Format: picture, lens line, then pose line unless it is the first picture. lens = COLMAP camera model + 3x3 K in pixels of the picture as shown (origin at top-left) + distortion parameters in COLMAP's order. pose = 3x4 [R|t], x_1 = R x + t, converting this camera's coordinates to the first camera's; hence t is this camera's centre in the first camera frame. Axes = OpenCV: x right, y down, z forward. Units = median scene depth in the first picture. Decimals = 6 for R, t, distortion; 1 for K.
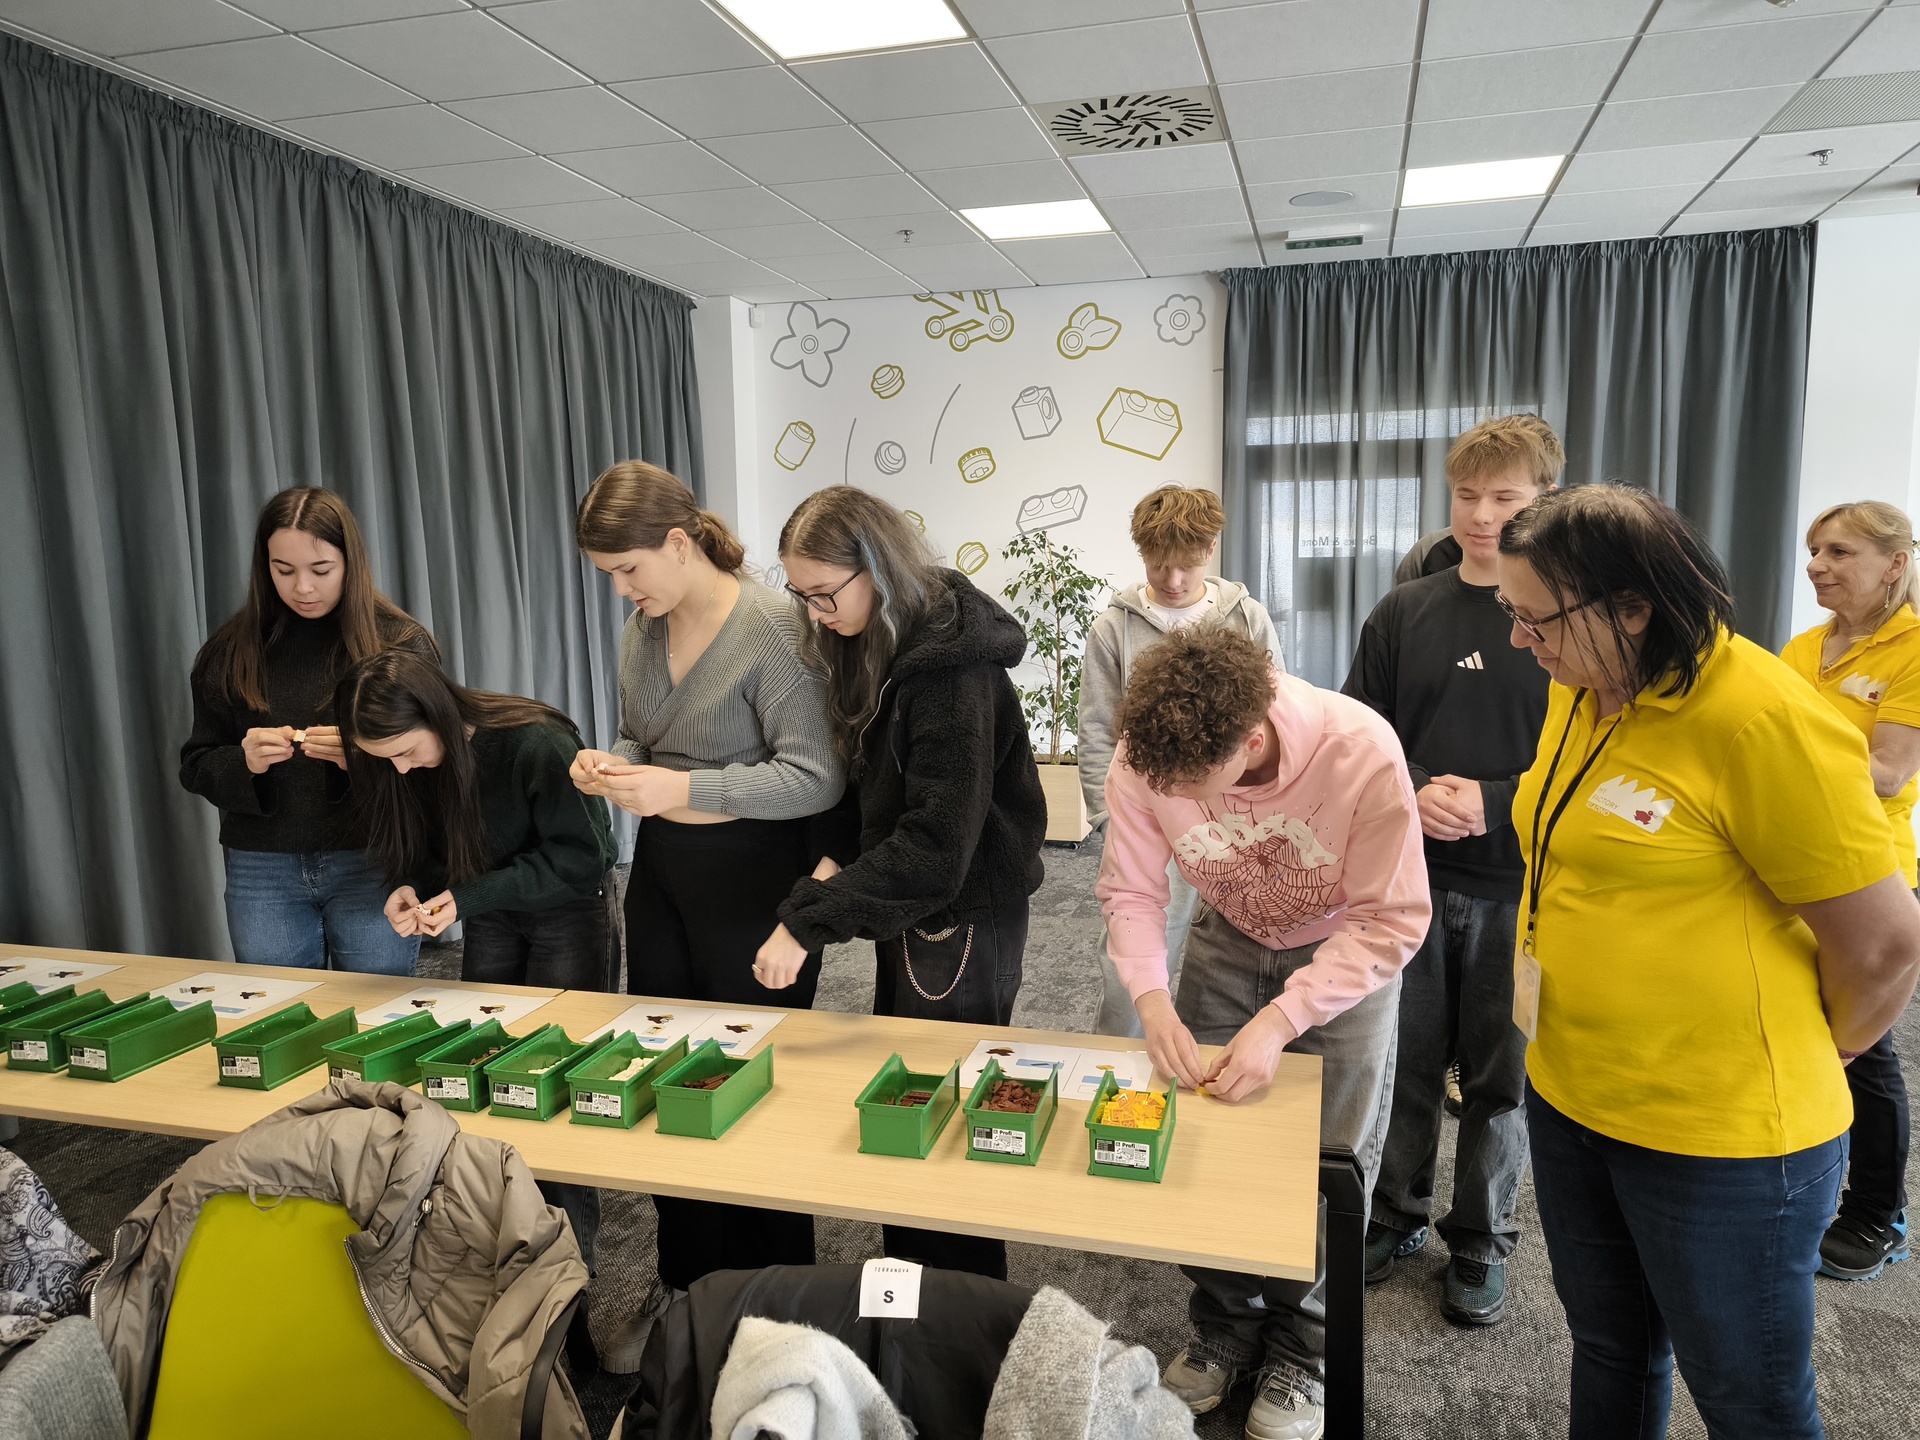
lens RADIAL K [[1324.5, 0, 944.6], [0, 1324.5, 735.6], [0, 0, 1]] dist [0.035362, -0.022368]
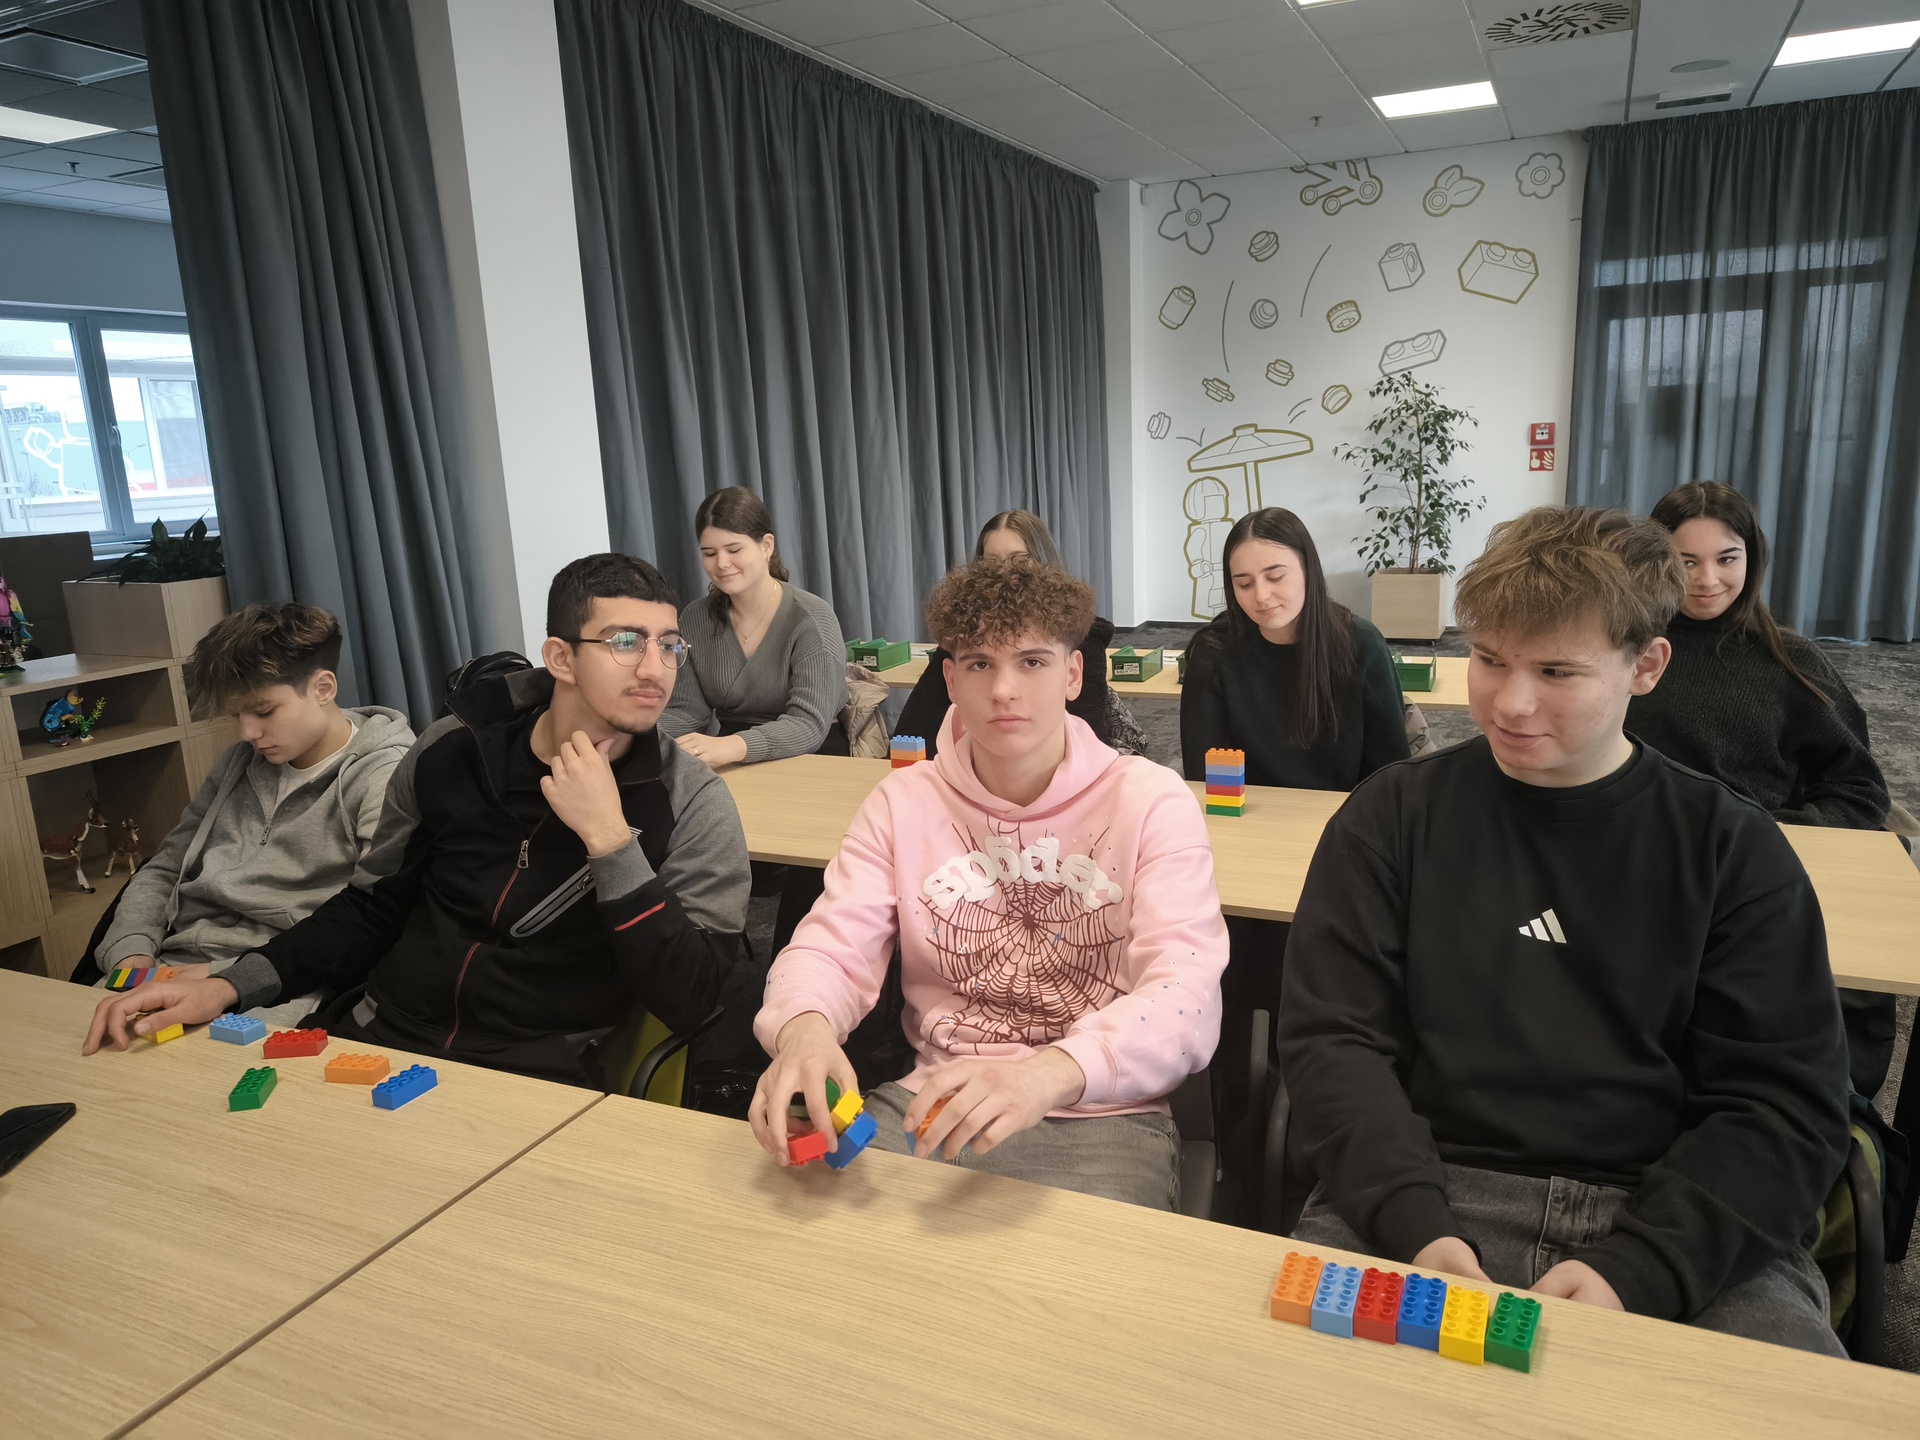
lens RADIAL K [[1324.5, 0, 952.4], [0, 1324.5, 727.0], [0, 0, 1]] dist [0.035362, -0.022368]
pose [[0.988441, 0.002974, -0.151575, -0.146535], [0.010621, 0.995992, 0.088805, 0.048707], [0.151232, -0.089389, 0.984448, -0.241255]]
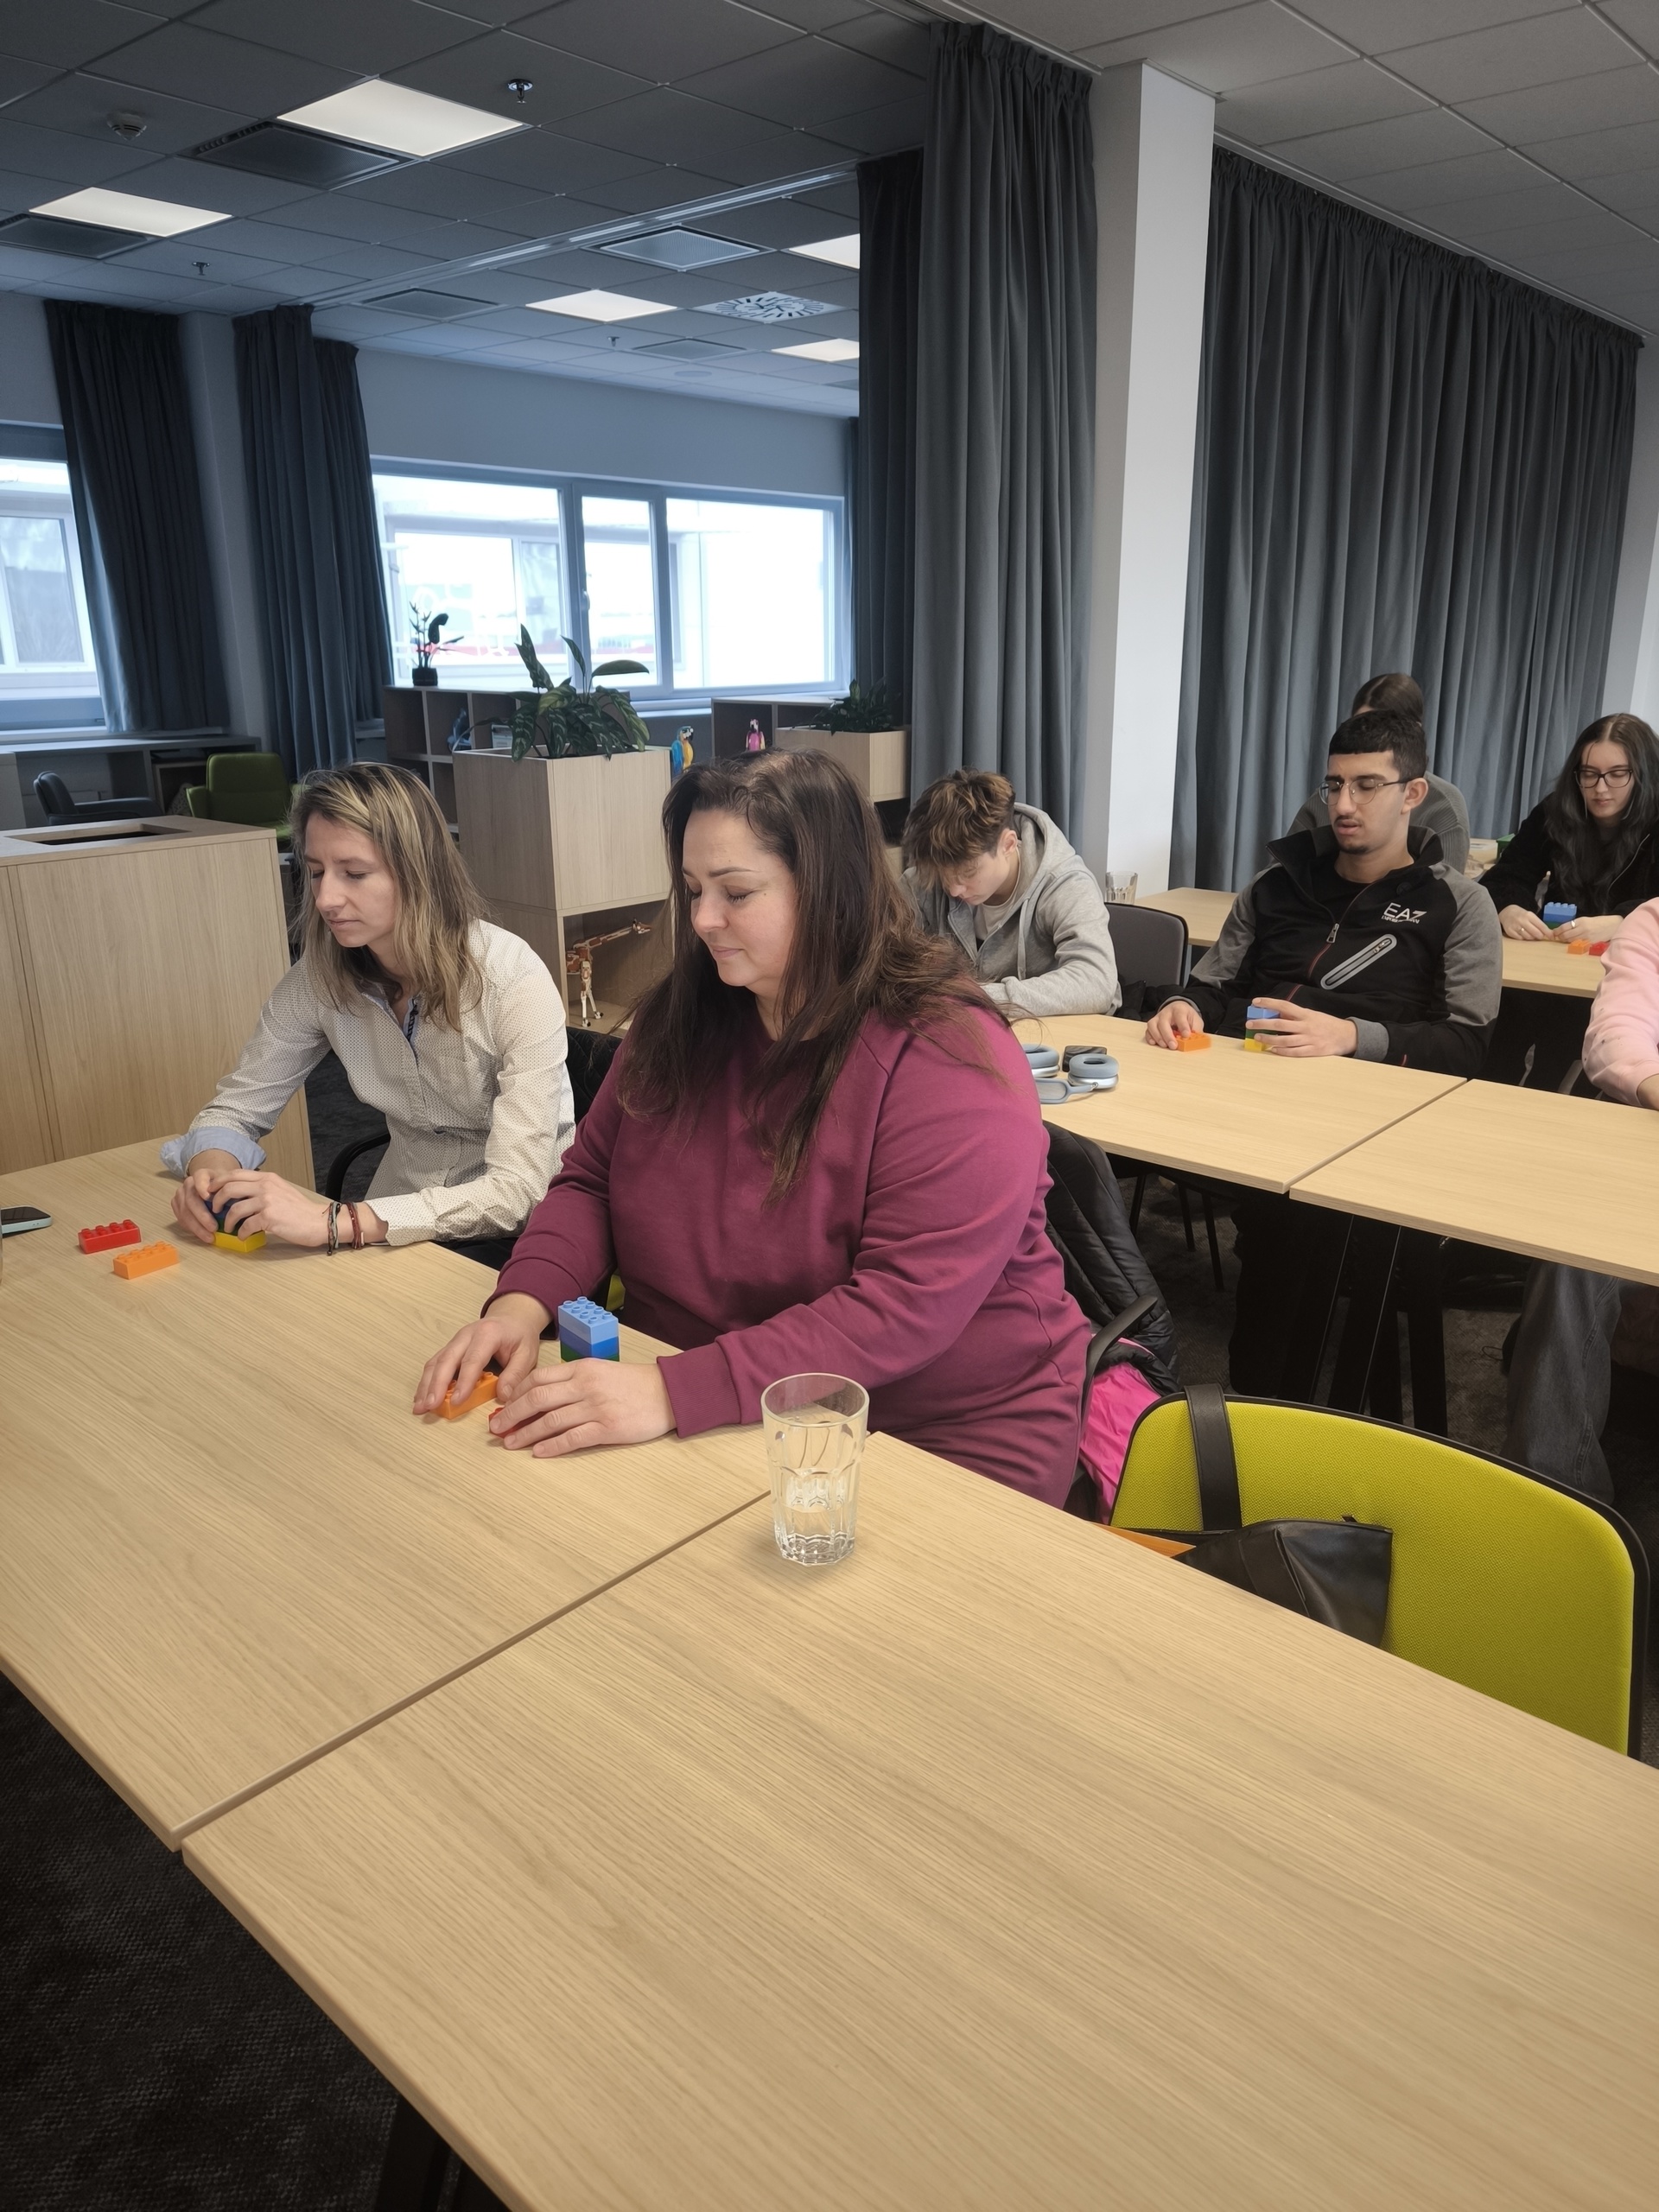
lens RADIAL K [[1526.0, 0, 755.0], [0, 1526.0, 1121.2], [0, 0, 1]] dist [0.035362, -0.022368]
pose [[0.893733, 0.152020, -0.422057, -0.224351], [-0.074095, 0.977933, 0.195341, 0.076923], [0.442439, -0.143310, 0.885274, -0.445929]]
